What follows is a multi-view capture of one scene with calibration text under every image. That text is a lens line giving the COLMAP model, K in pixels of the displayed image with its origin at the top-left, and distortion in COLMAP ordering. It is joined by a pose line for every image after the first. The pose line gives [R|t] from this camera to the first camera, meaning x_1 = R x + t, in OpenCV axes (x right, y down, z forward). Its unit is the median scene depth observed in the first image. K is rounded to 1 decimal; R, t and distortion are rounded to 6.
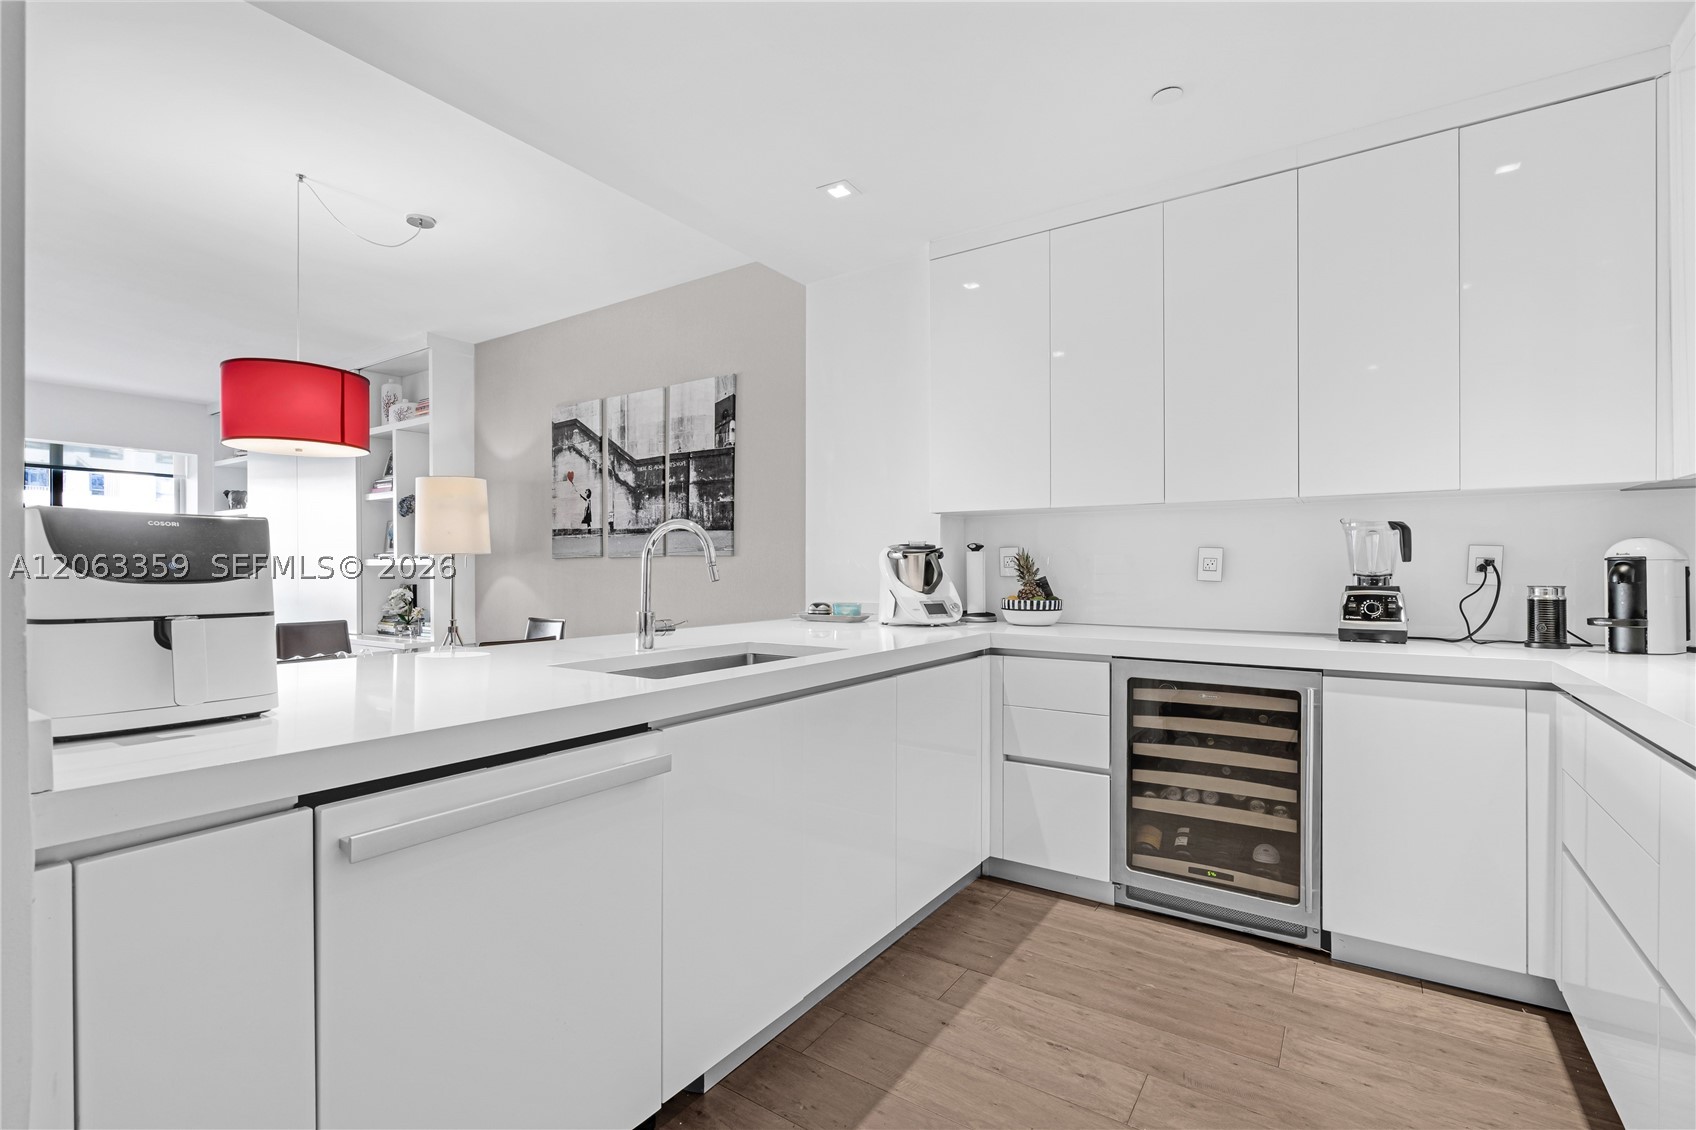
lens RADIAL K [[765.6, 0, 846.5], [0, 765.6, 567.3], [0, 0, 1]] dist [-0.002251, 0.001276]
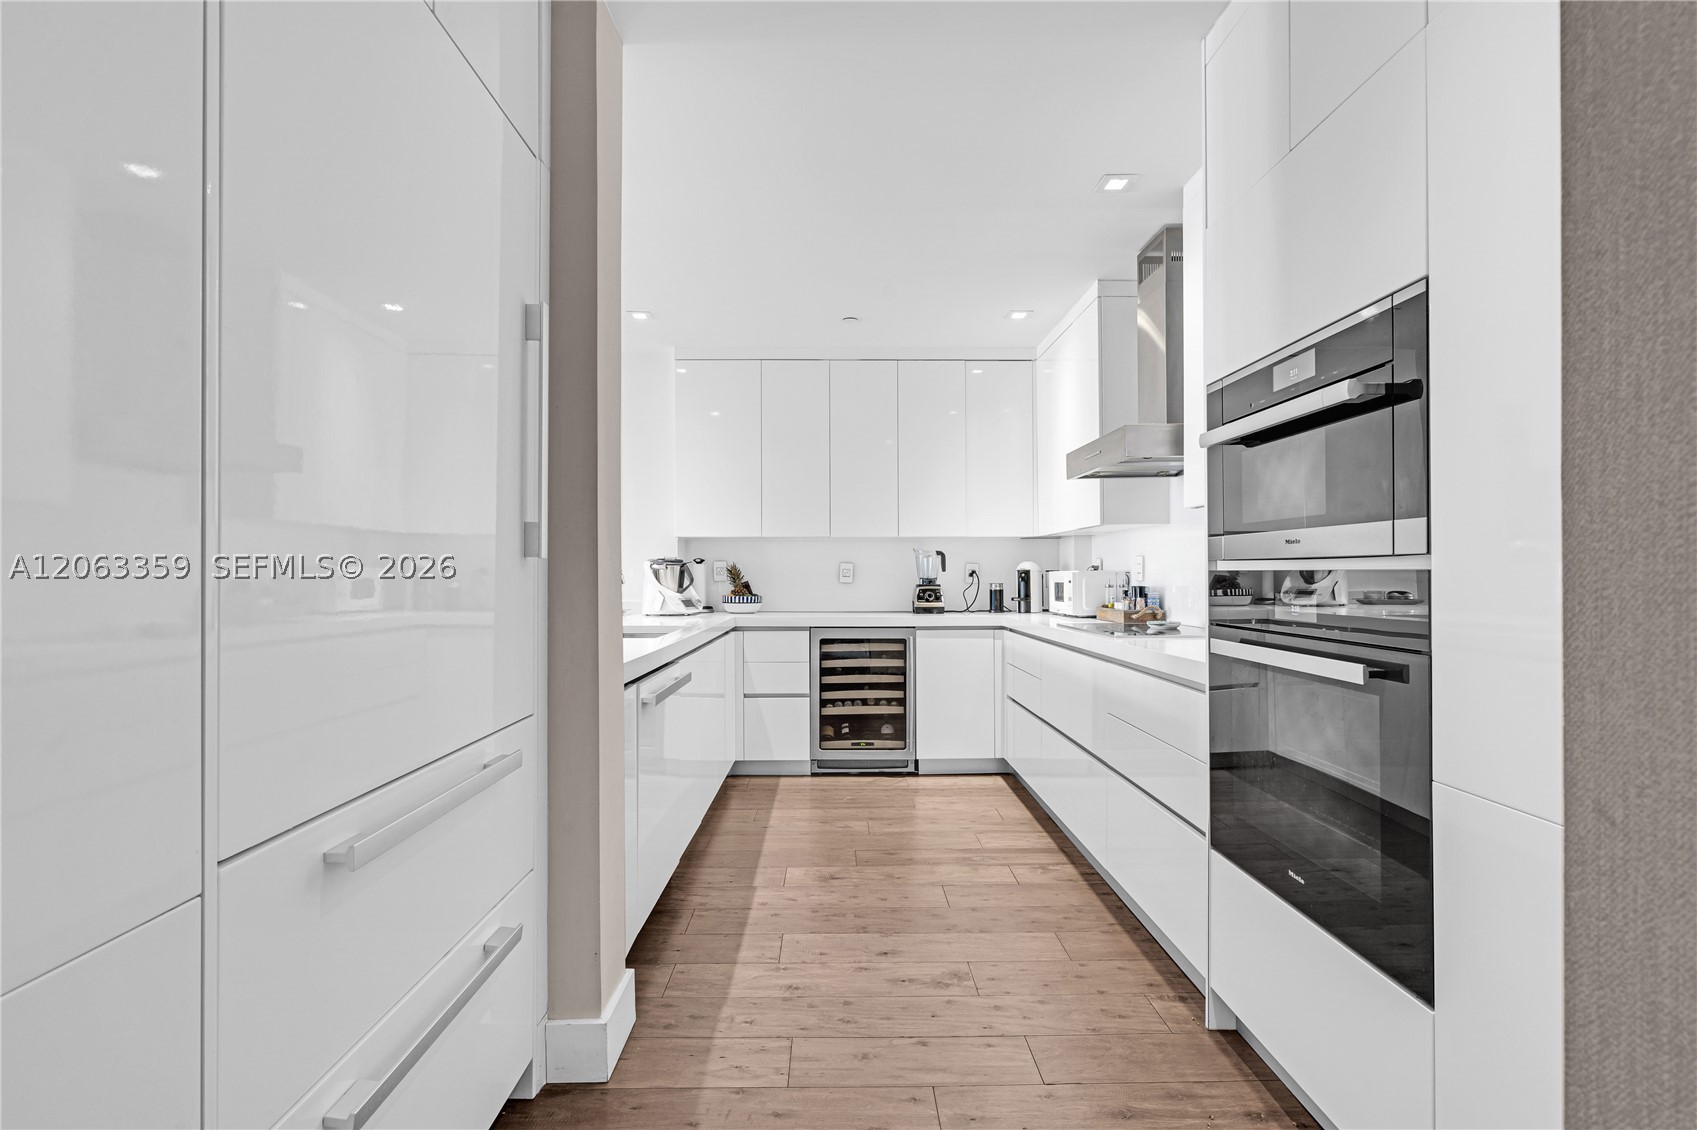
lens RADIAL K [[766.1, 0, 846.2], [0, 766.1, 566.4], [0, 0, 1]] dist [-0.002251, 0.001276]
pose [[0.824720, 0.004354, 0.565524, -0.571952], [0.001249, 0.999954, -0.009520, -0.002603], [-0.565539, 0.008558, 0.824677, -0.468204]]
